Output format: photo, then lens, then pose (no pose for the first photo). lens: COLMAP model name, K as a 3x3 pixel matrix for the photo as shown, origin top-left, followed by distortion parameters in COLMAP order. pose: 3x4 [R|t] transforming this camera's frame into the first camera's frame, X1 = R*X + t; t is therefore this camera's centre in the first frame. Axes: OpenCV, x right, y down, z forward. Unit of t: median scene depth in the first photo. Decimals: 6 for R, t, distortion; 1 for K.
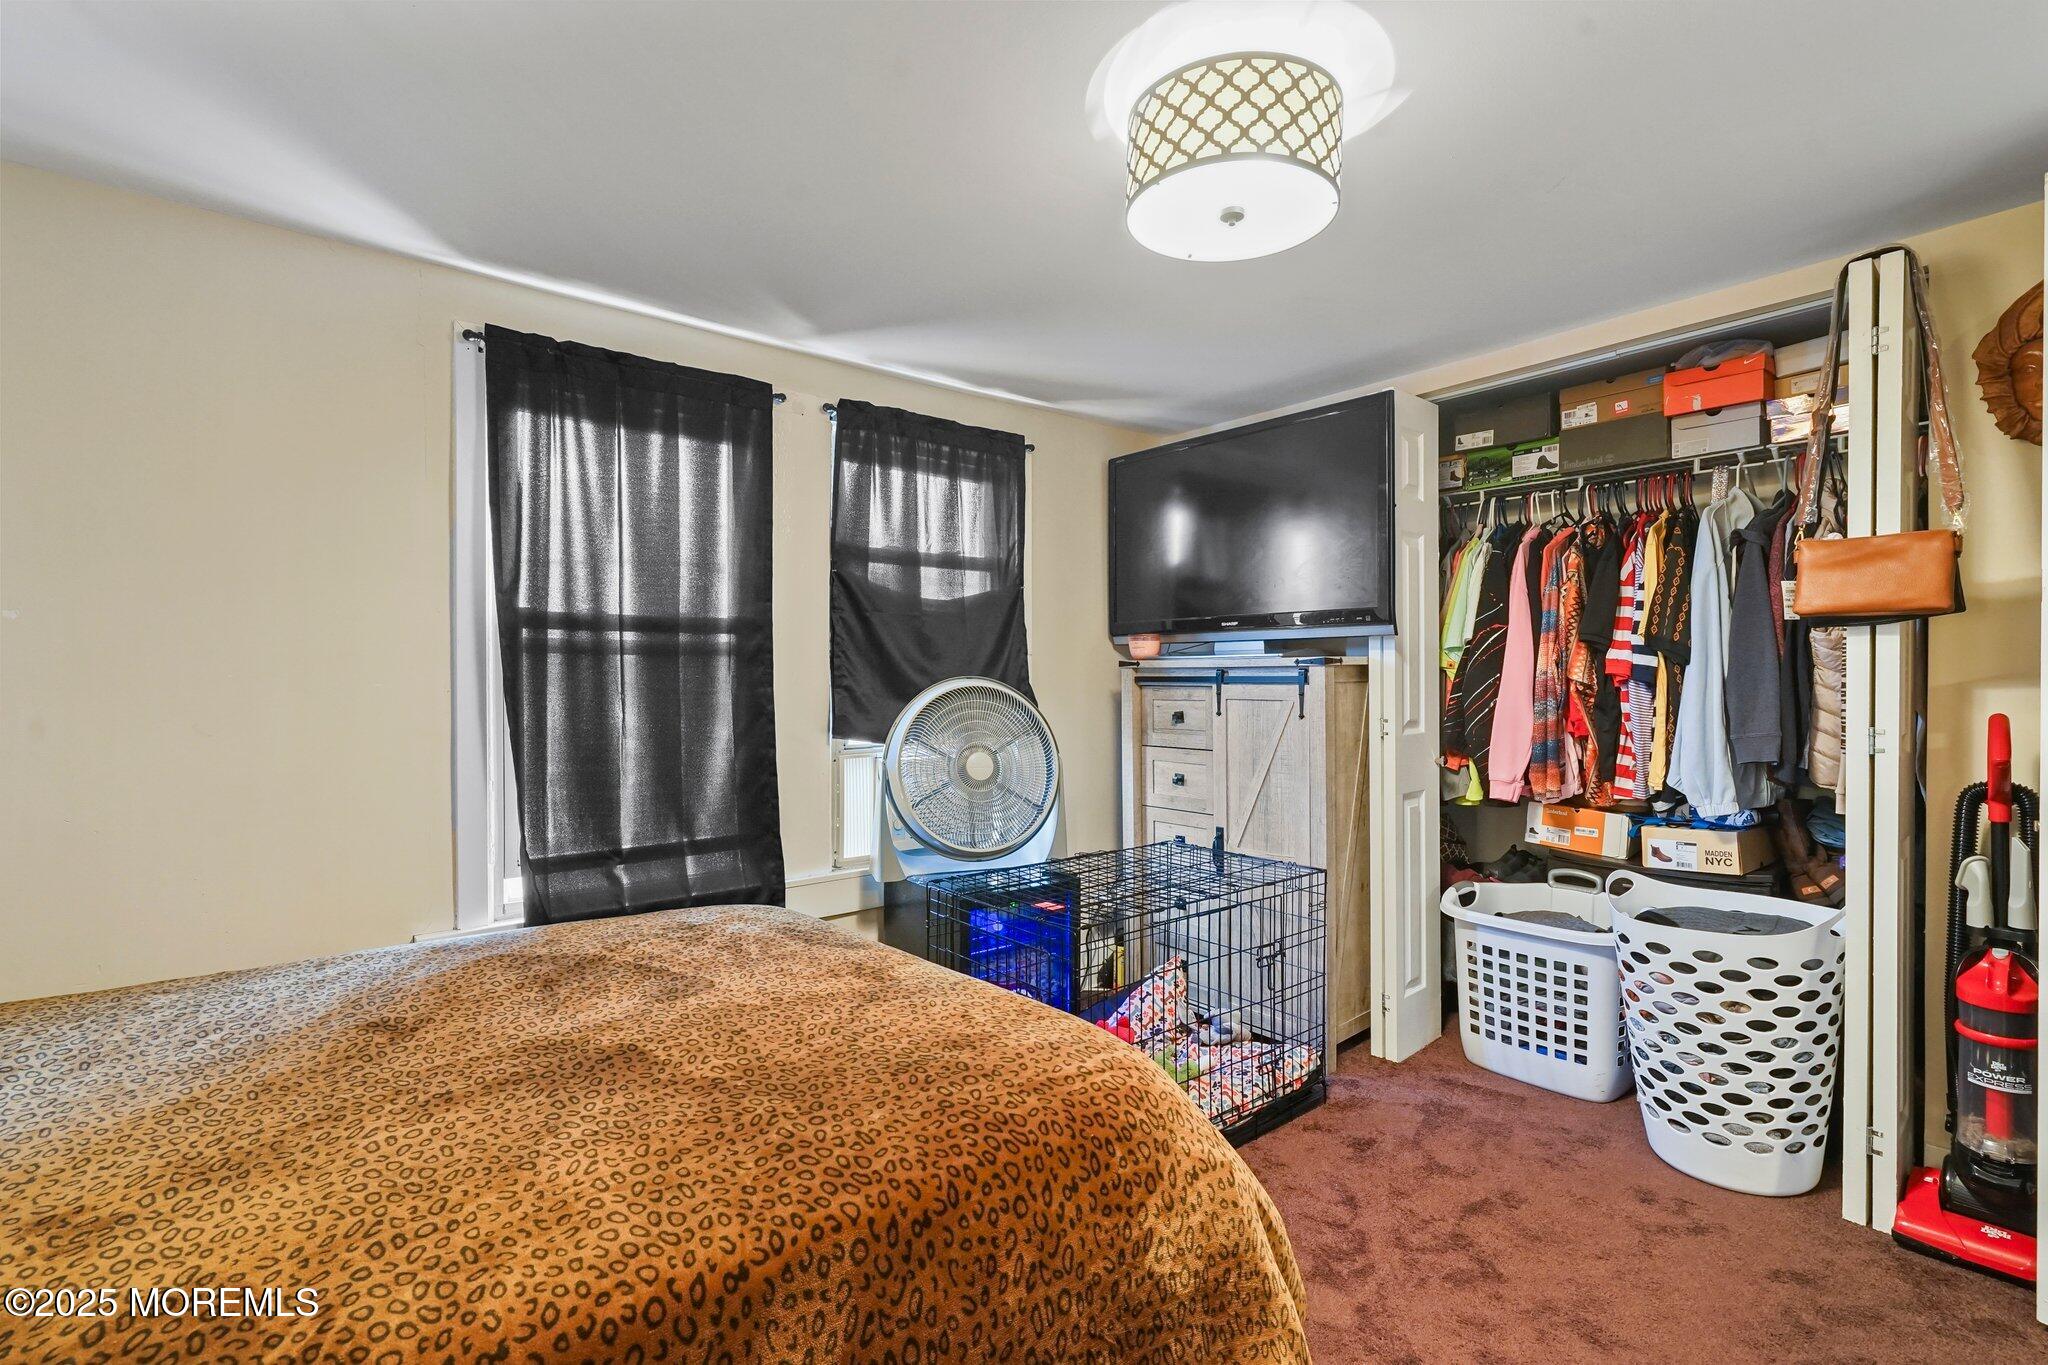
lens RADIAL K [[921.0, 0, 1014.4], [0, 921.0, 691.7], [0, 0, 1]] dist [-0.002339, 0.001677]
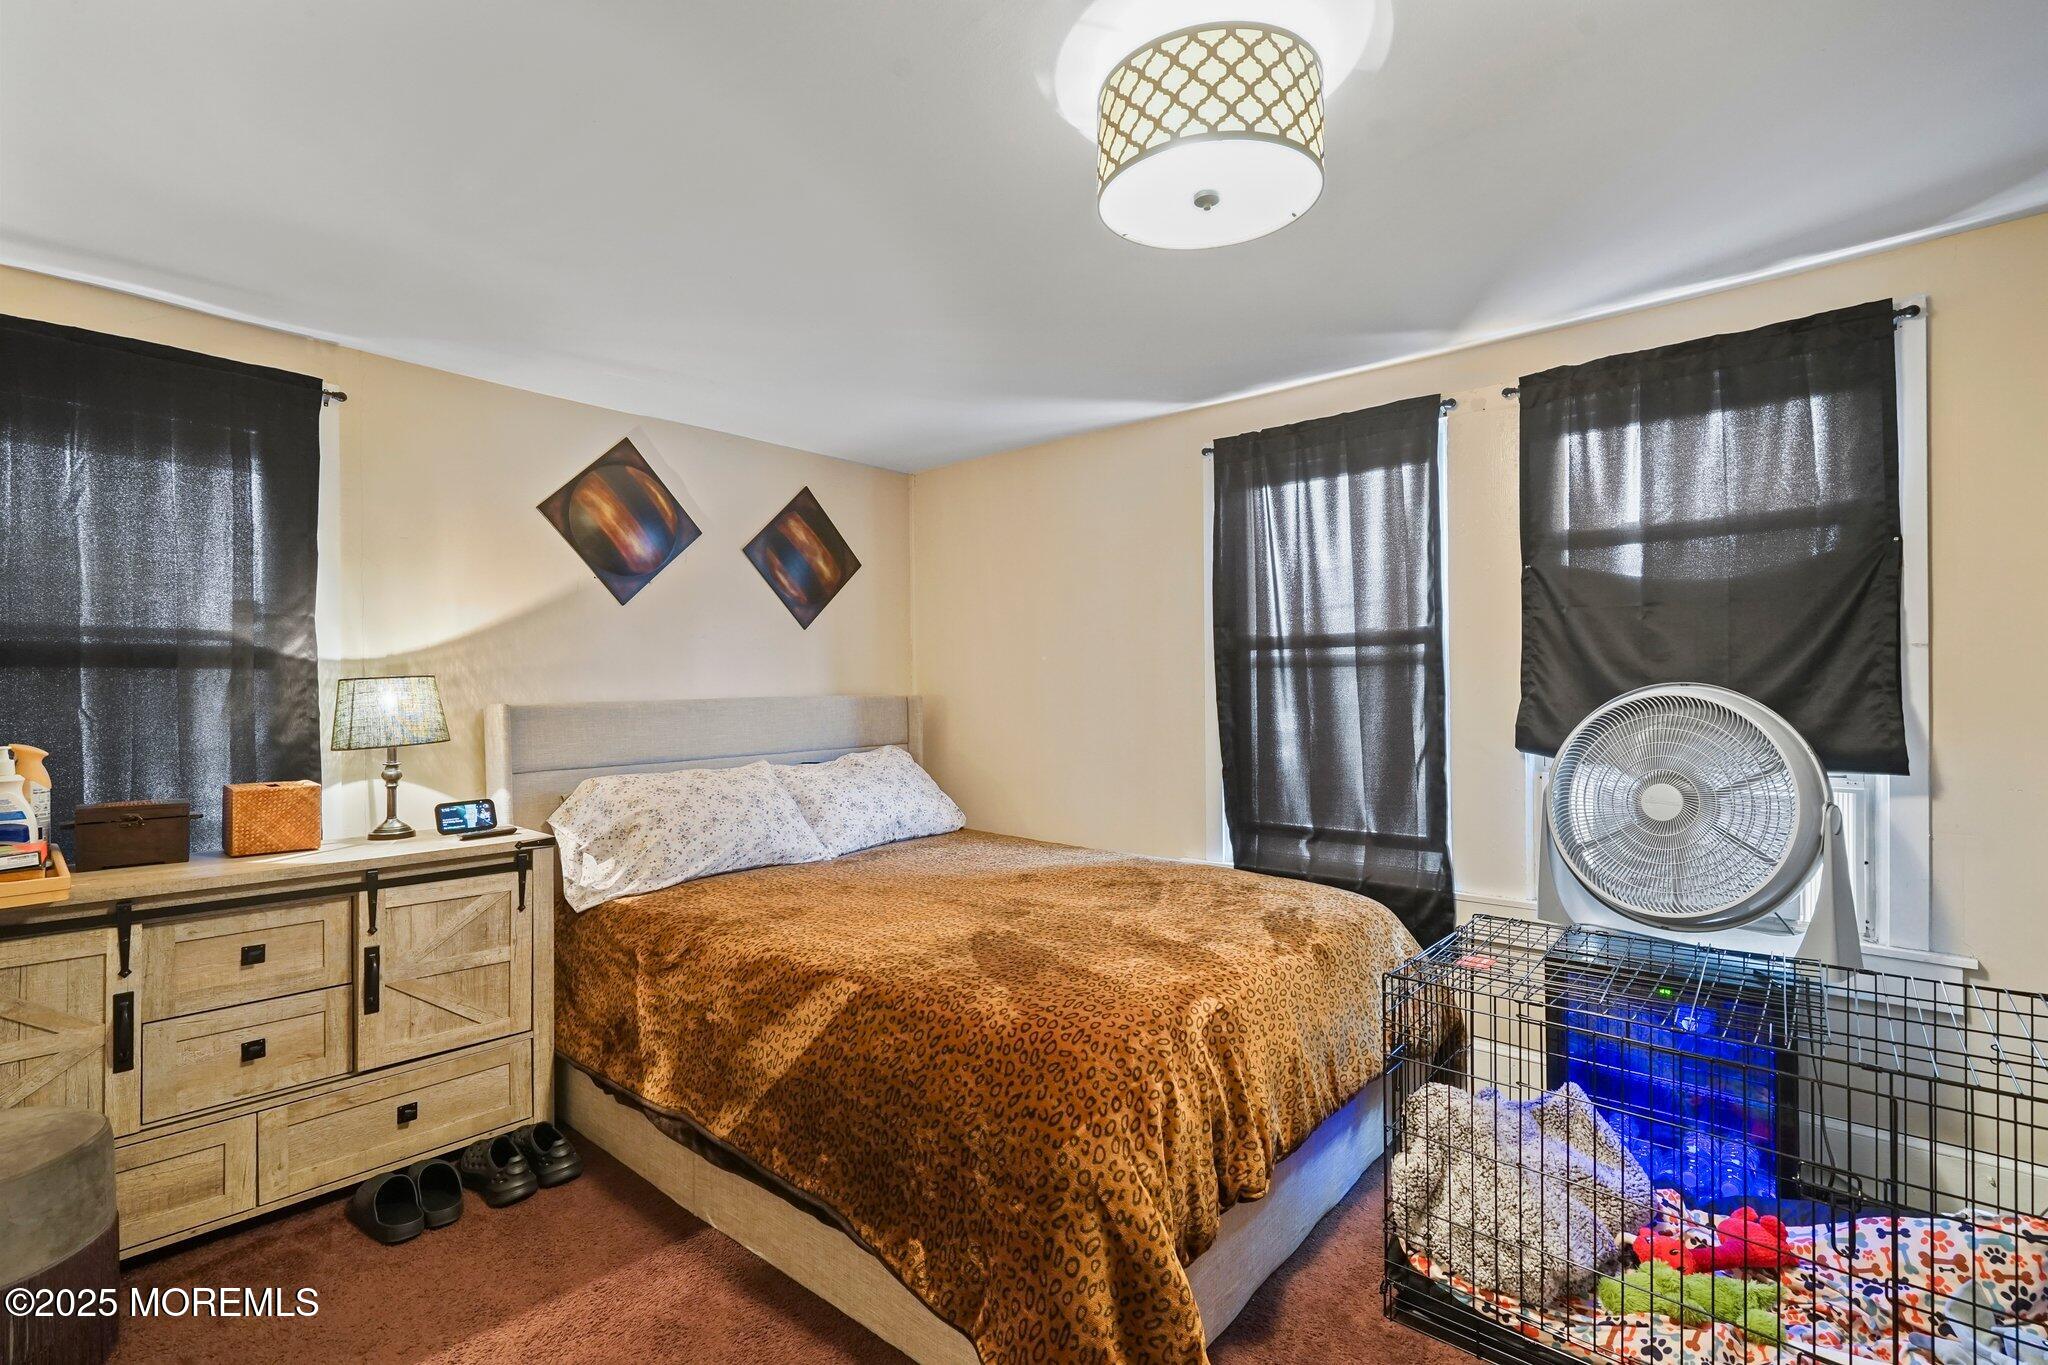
lens RADIAL K [[921.0, 0, 1014.4], [0, 921.0, 691.7], [0, 0, 1]] dist [-0.002339, 0.001677]
pose [[0.177485, 0.001121, -0.984123, 0.679878], [-0.011762, 0.999930, -0.000982, -0.002882], [0.984053, 0.011749, 0.177486, 0.394011]]
